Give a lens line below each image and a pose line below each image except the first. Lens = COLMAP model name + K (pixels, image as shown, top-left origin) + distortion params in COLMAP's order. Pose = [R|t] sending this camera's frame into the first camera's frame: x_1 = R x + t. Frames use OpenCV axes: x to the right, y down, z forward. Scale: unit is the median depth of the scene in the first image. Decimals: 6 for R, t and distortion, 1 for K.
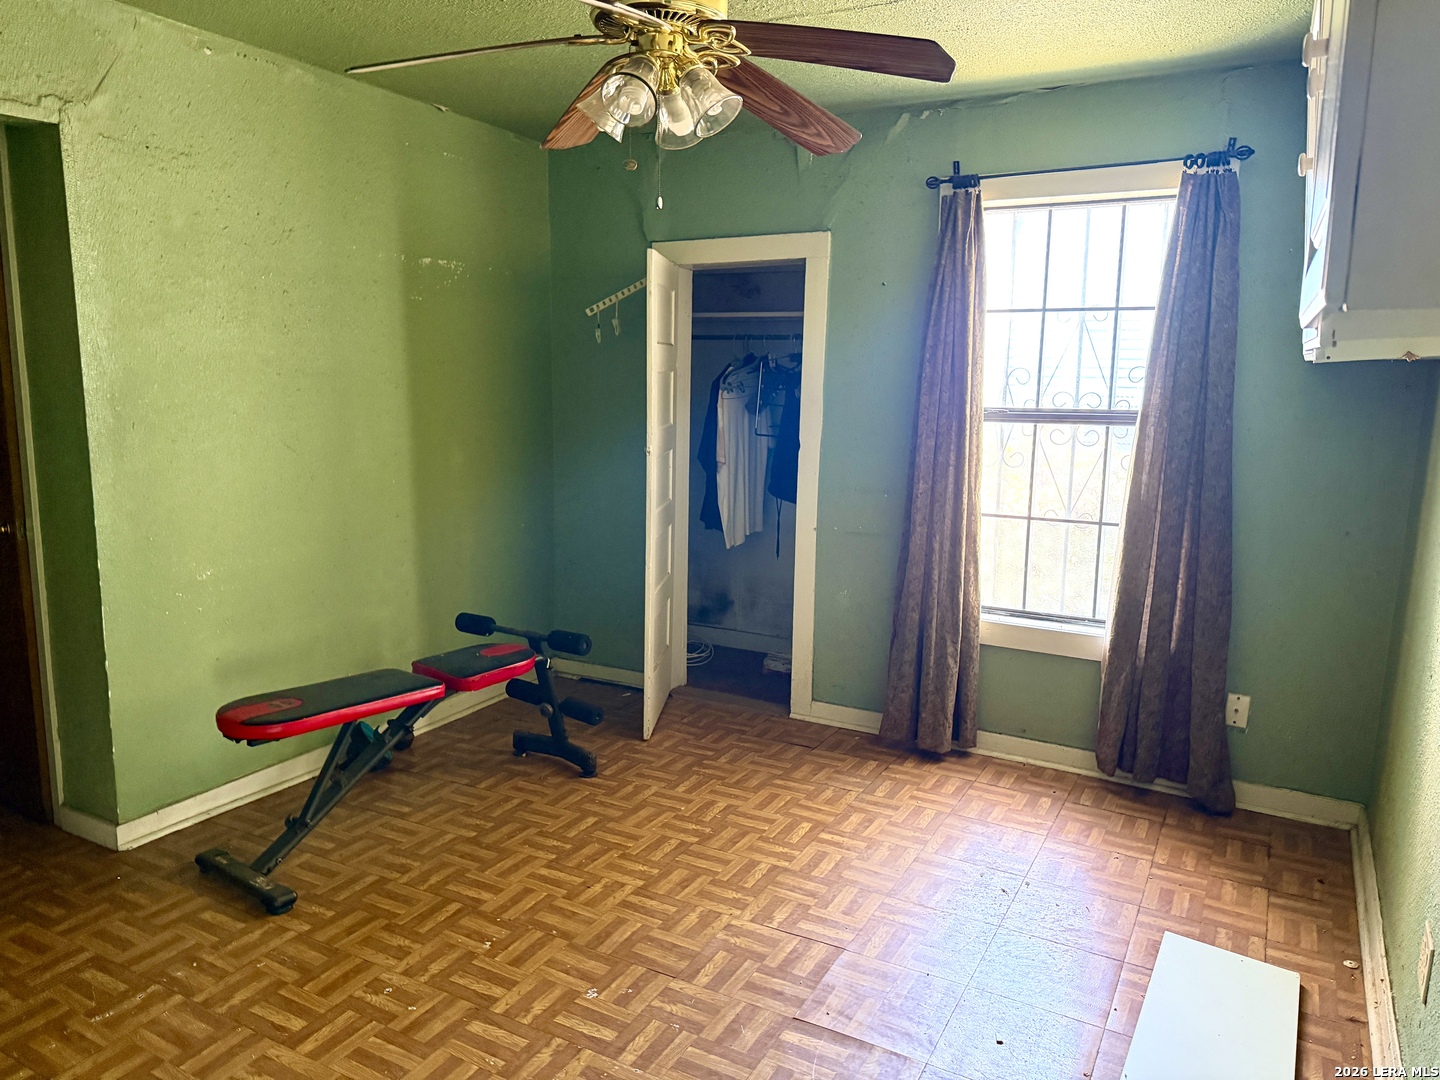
lens RADIAL K [[1015.9, 0, 716.3], [0, 1015.9, 536.5], [0, 0, 1]] dist [0.128285, -0.183519]
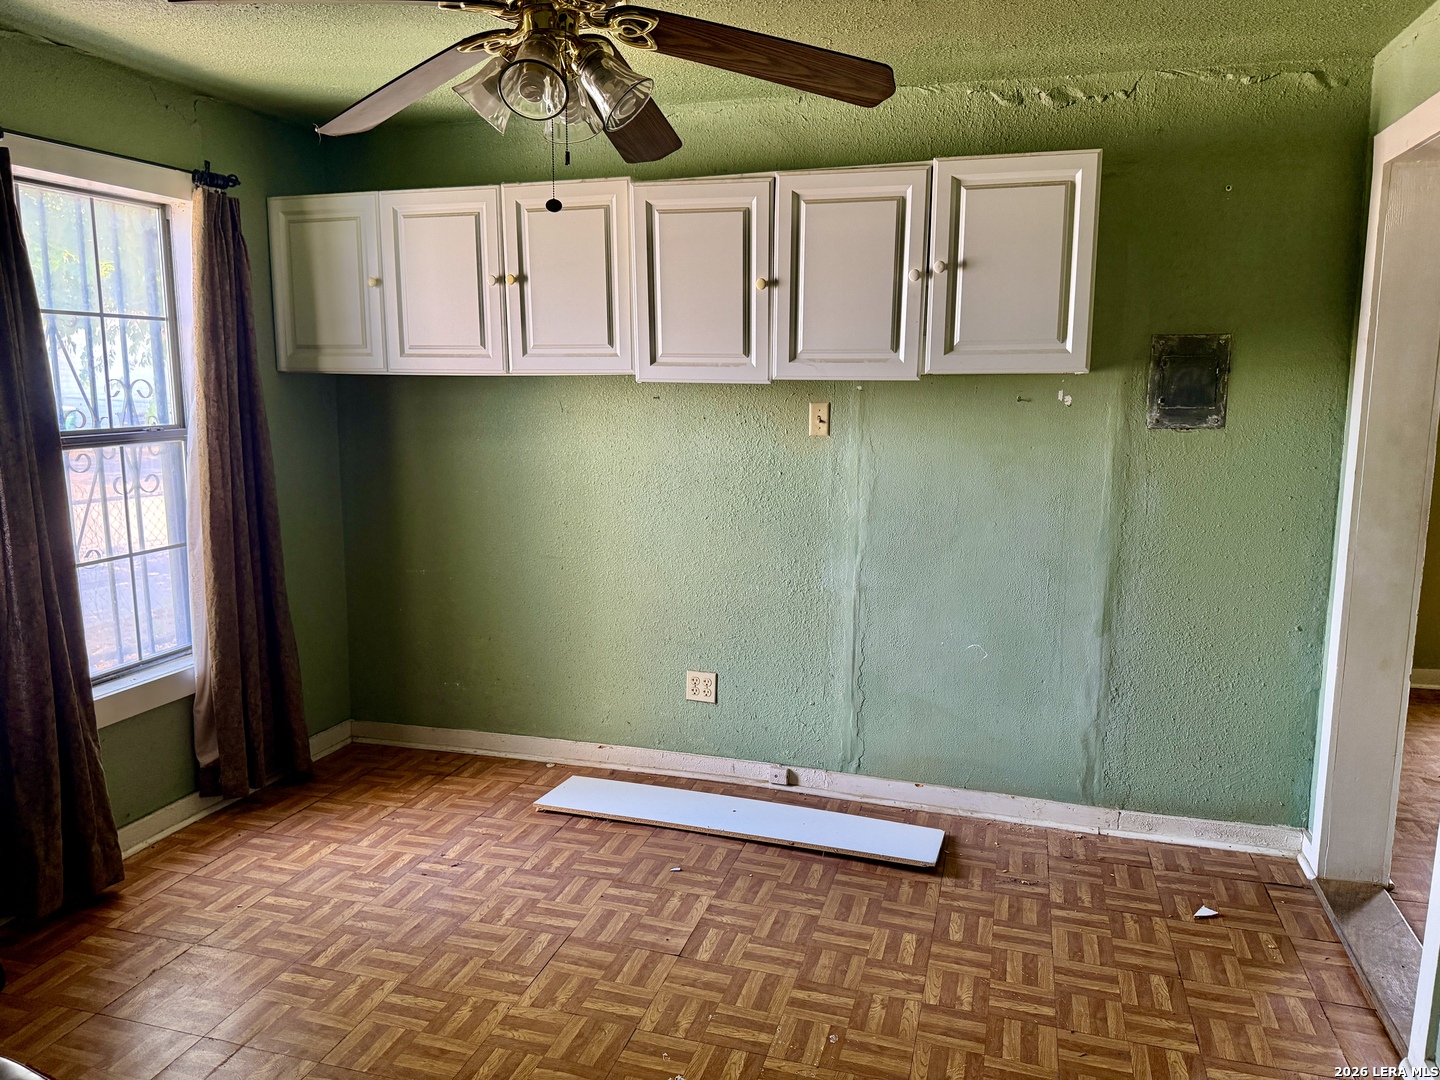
lens RADIAL K [[1035.0, 0, 720.0], [0, 1035.0, 540.0], [0, 0, 1]] dist [0.002189, -0.002025]
pose [[-0.217666, -0.164374, 0.962083, -0.715623], [0.155822, 0.967221, 0.200506, -0.150213], [-0.963505, 0.193556, -0.184918, 0.804495]]
